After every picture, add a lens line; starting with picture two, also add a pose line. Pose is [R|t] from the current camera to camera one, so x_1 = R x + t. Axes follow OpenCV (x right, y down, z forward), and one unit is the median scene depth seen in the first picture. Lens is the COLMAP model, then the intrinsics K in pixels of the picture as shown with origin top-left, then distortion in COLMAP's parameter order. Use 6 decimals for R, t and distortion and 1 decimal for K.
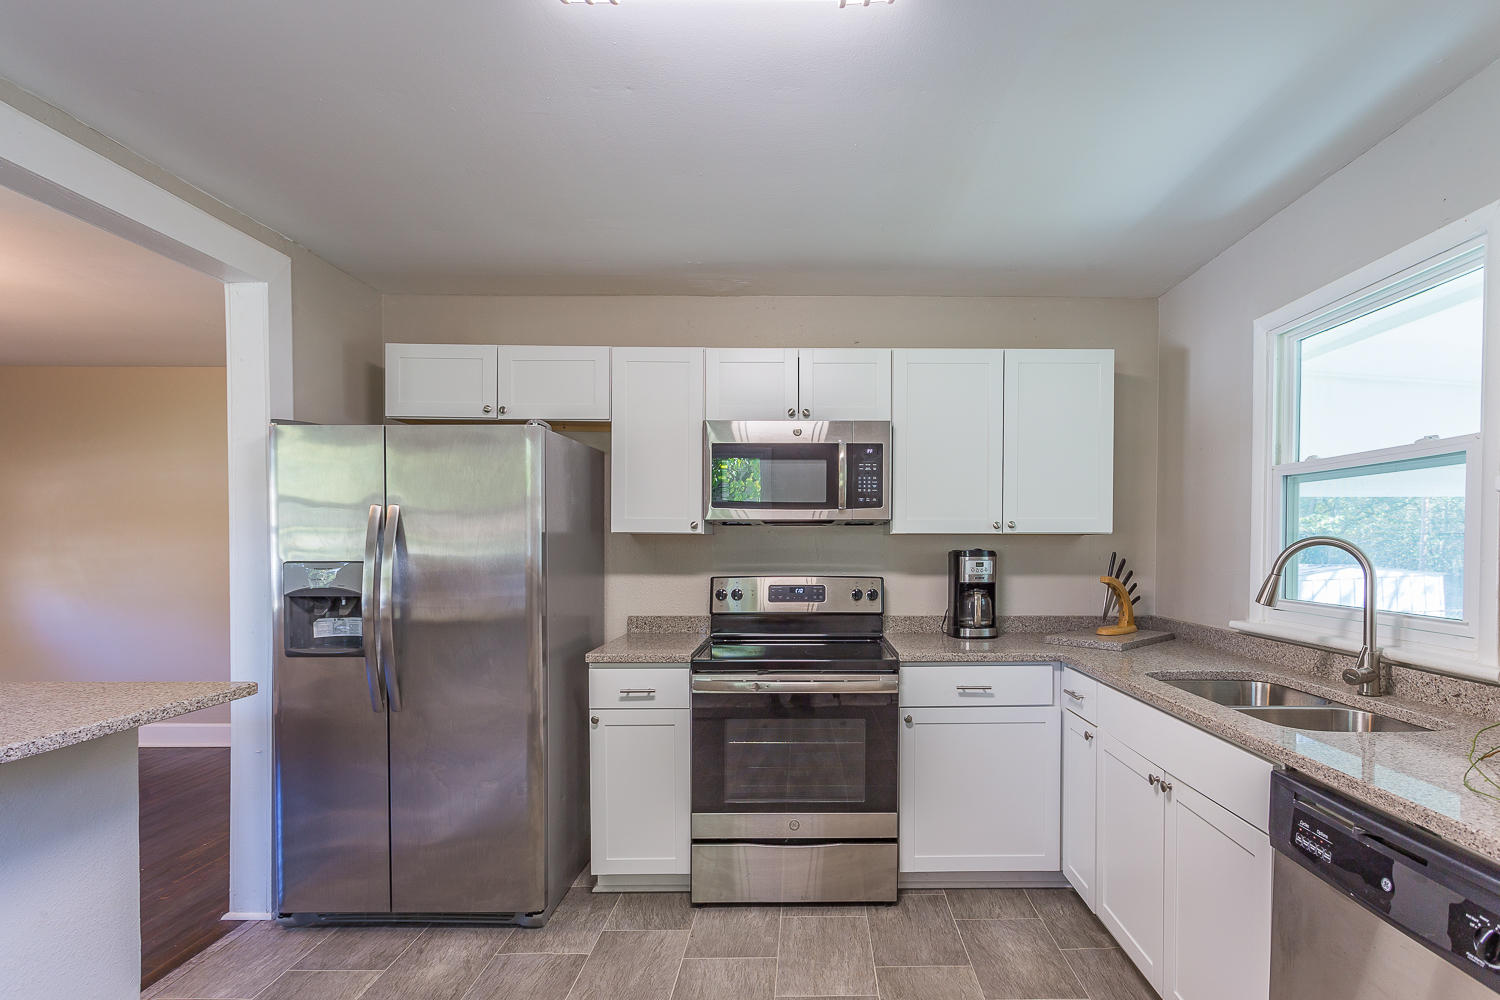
lens RADIAL K [[731.2, 0, 766.5], [0, 731.2, 555.8], [0, 0, 1]] dist [0.000576, 0.003162]
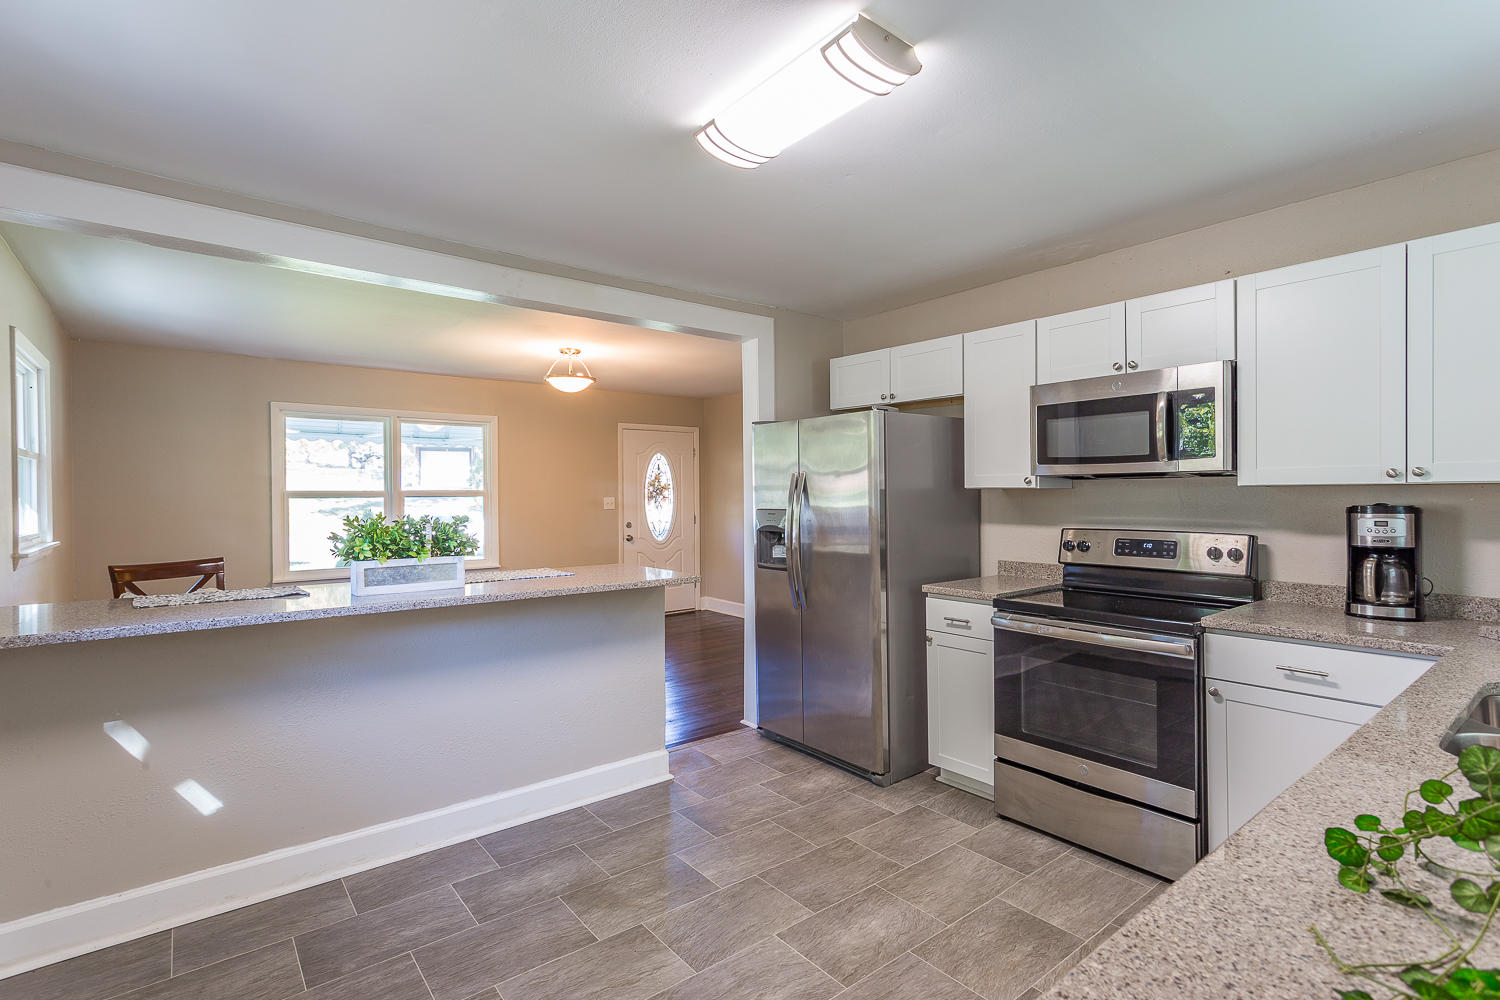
lens RADIAL K [[731.2, 0, 791.9], [0, 731.2, 498.5], [0, 0, 1]] dist [0.000576, 0.003162]
pose [[0.633229, 0.000762, -0.773964, 0.596369], [-0.011018, 0.999907, -0.008030, -0.001982], [0.773886, 0.013613, 0.633178, 0.026165]]
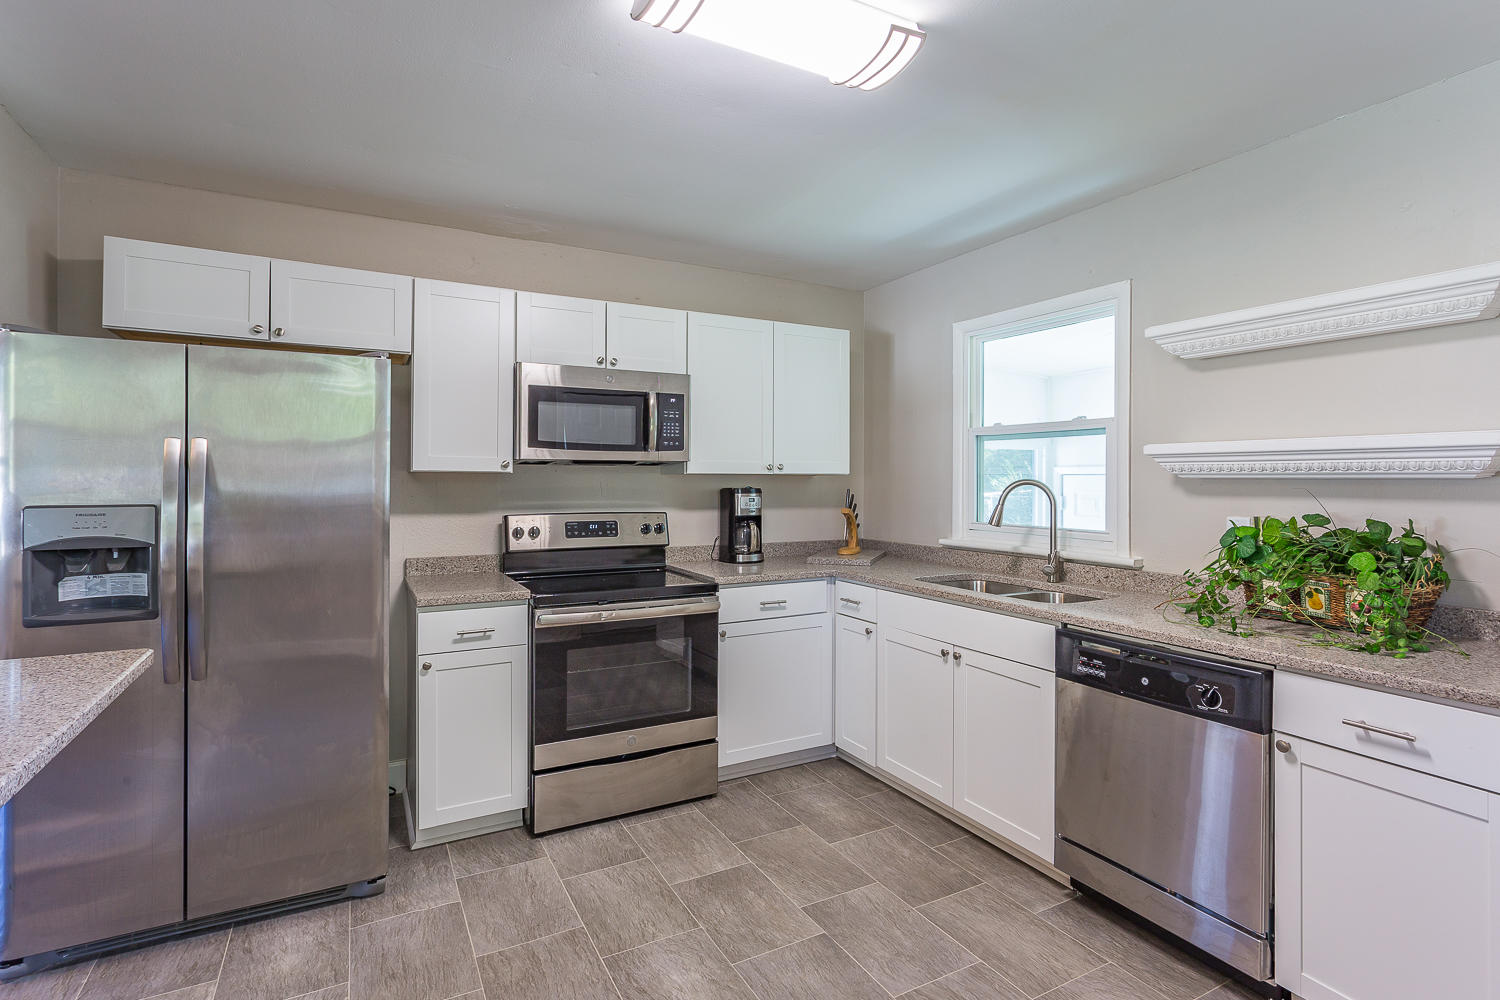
lens RADIAL K [[731.2, 0, 728.7], [0, 731.2, 480.5], [0, 0, 1]] dist [0.000576, 0.003162]
pose [[0.890785, 0.000990, 0.454424, -0.324135], [0.005429, 0.999903, -0.012821, -0.005450], [-0.454393, 0.013888, 0.890693, -0.042584]]
